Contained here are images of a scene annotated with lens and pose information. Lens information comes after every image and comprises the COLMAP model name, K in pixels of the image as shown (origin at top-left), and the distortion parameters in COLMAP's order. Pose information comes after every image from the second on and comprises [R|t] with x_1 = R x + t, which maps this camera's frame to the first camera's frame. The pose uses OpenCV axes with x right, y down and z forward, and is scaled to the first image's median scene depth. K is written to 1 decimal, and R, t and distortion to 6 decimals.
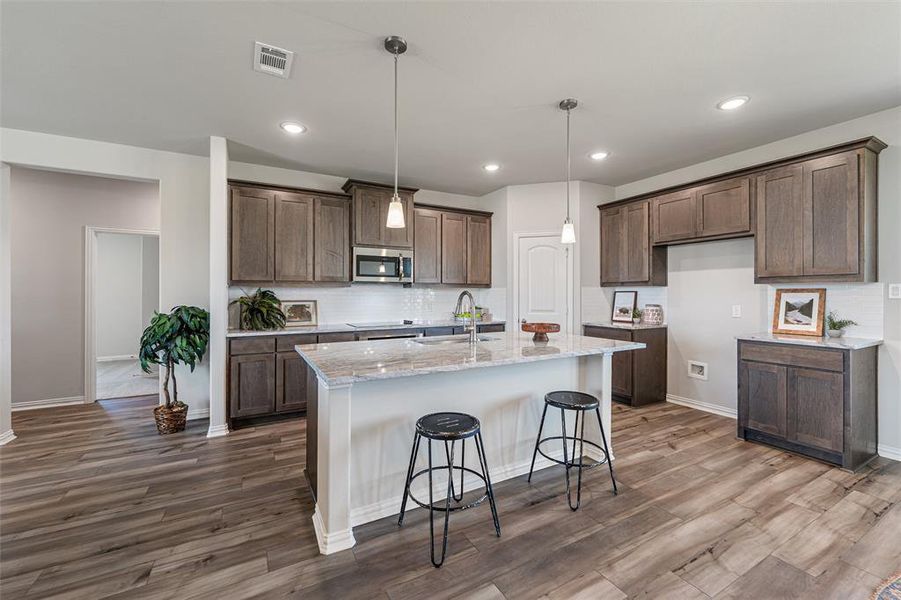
lens RADIAL K [[368.8, 0, 450.5], [0, 368.8, 292.1], [0, 0, 1]] dist [-0.000315, -0.000199]
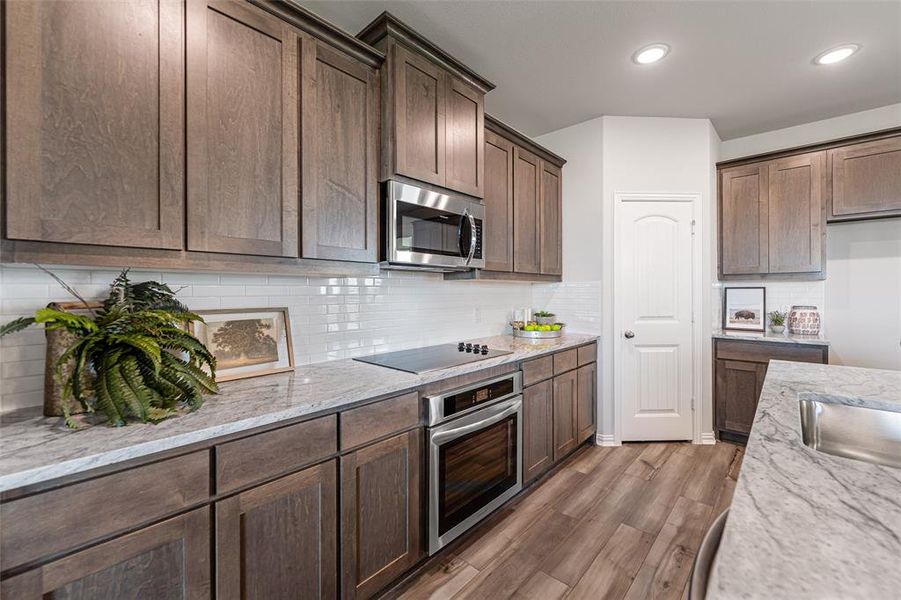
lens RADIAL K [[368.8, 0, 450.5], [0, 368.8, 292.1], [0, 0, 1]] dist [-0.000315, -0.000199]
pose [[0.947623, -0.002155, 0.319383, -0.376960], [0.000114, 0.999979, 0.006409, 0.002974], [-0.319390, -0.006037, 0.947604, 0.651805]]
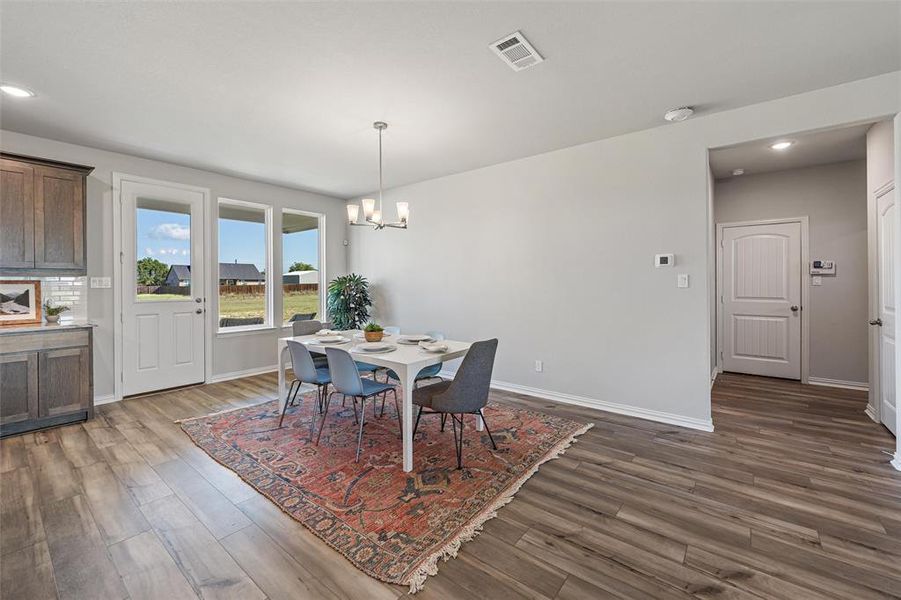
lens RADIAL K [[368.8, 0, 450.5], [0, 368.8, 292.1], [0, 0, 1]] dist [-0.000315, -0.000199]
pose [[-0.384622, -0.017049, 0.922917, -0.418917], [0.001324, 0.999818, 0.019021, 0.005296], [-0.923073, 0.008538, -0.384530, 0.224050]]
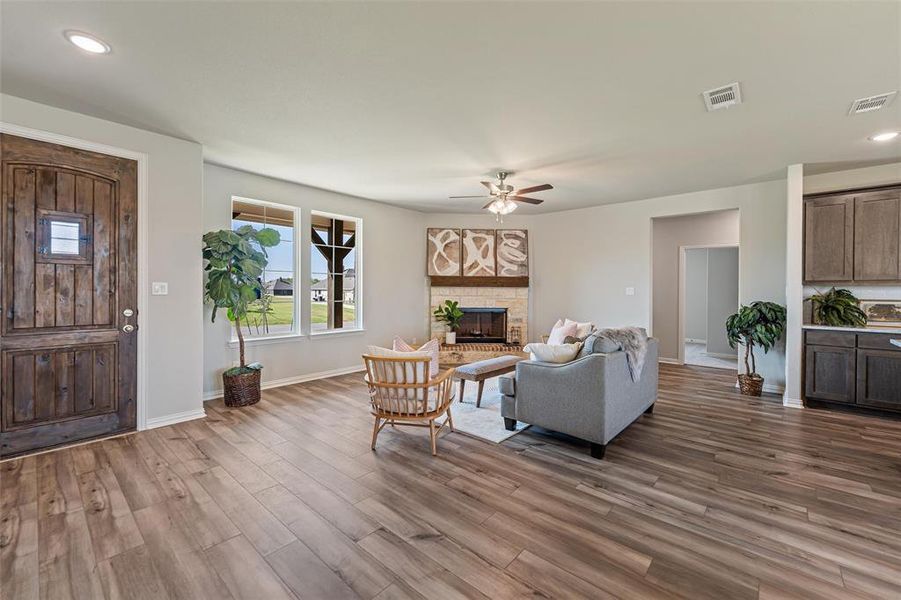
lens RADIAL K [[368.8, 0, 450.5], [0, 368.8, 292.1], [0, 0, 1]] dist [-0.000315, -0.000199]
pose [[0.338749, 0.007649, -0.940846, 0.123548], [-0.000466, 0.999968, 0.007962, -0.005015], [0.940877, -0.002258, 0.338741, -0.443652]]
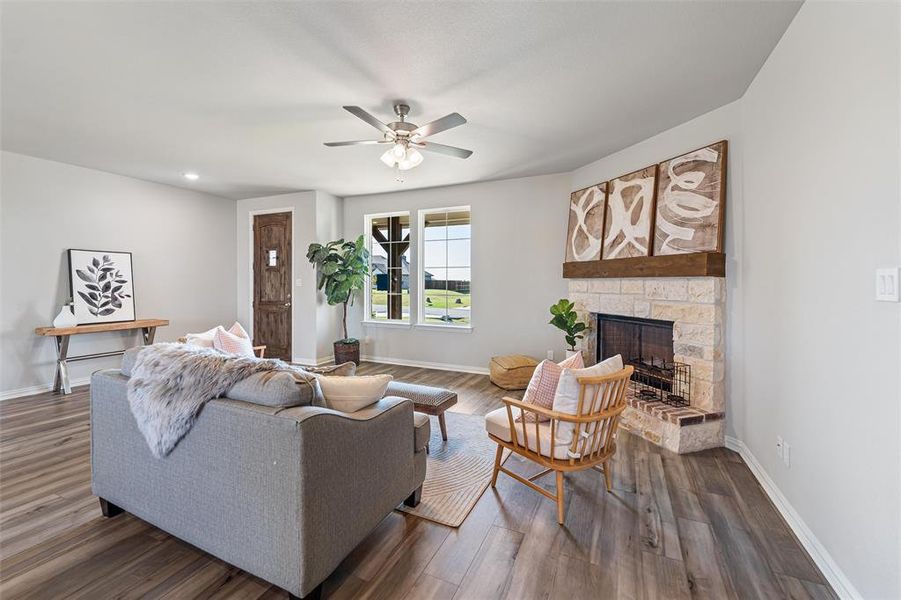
lens RADIAL K [[373.8, 0, 450.7], [0, 373.8, 282.4], [0, 0, 1]] dist [-0.000494, -0.000211]
pose [[-0.802607, -0.005163, -0.596486, -0.561782], [-0.001014, 0.999973, -0.007291, 0.004313], [0.596507, -0.005247, -0.802590, 0.844366]]
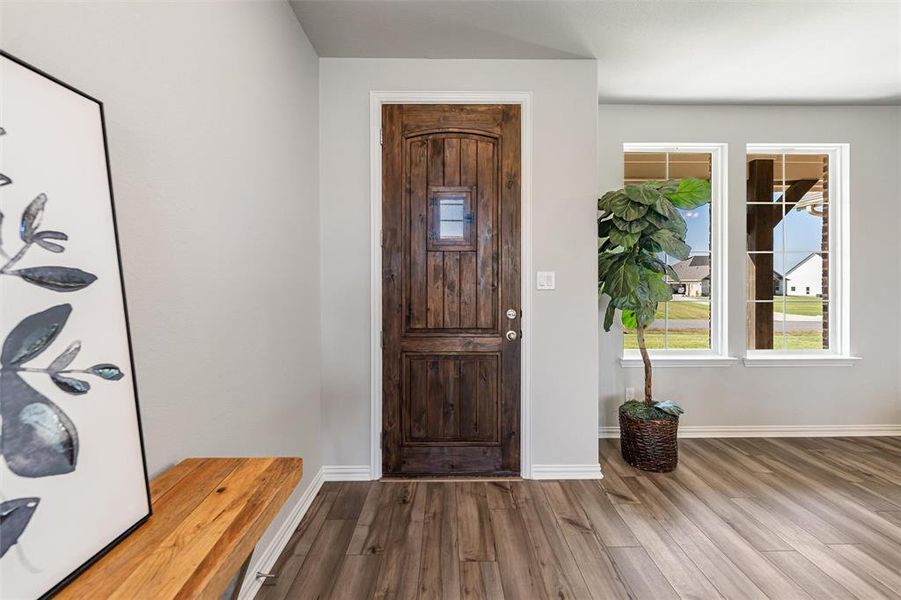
lens RADIAL K [[370.2, 0, 451.8], [0, 370.2, 286.1], [0, 0, 1]] dist [0.000767, -0.000198]
pose [[-0.470929, 0.009974, -0.882115, -0.343755], [0.007230, 0.999946, 0.007447, -0.002964], [0.882142, -0.002871, -0.470975, -0.655771]]
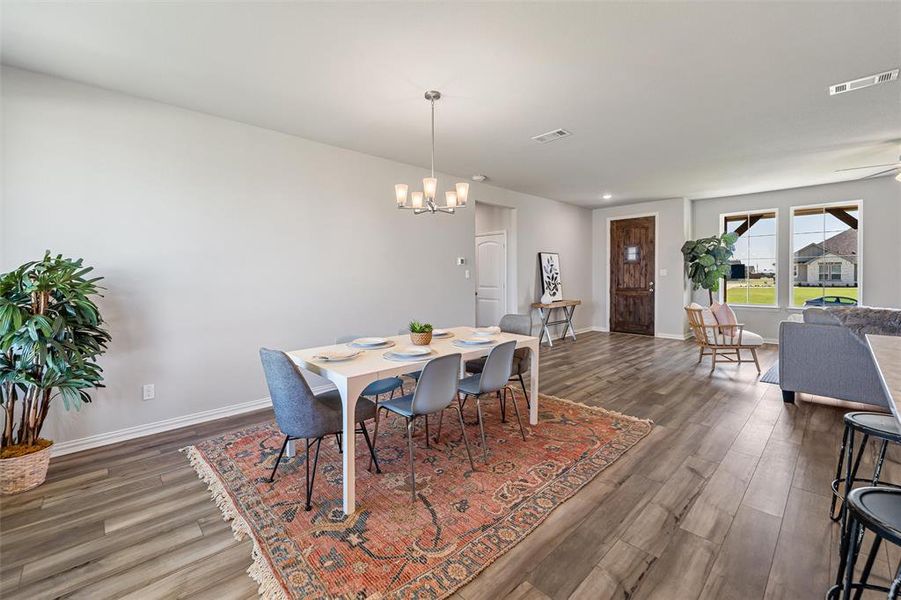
lens RADIAL K [[373.8, 0, 450.7], [0, 373.8, 282.4], [0, 0, 1]] dist [-0.000494, -0.000211]
pose [[-0.965650, 0.010981, -0.259613, 0.611308], [0.007425, 0.999865, 0.014676, 0.006554], [0.259739, 0.012244, -0.965601, 0.801662]]
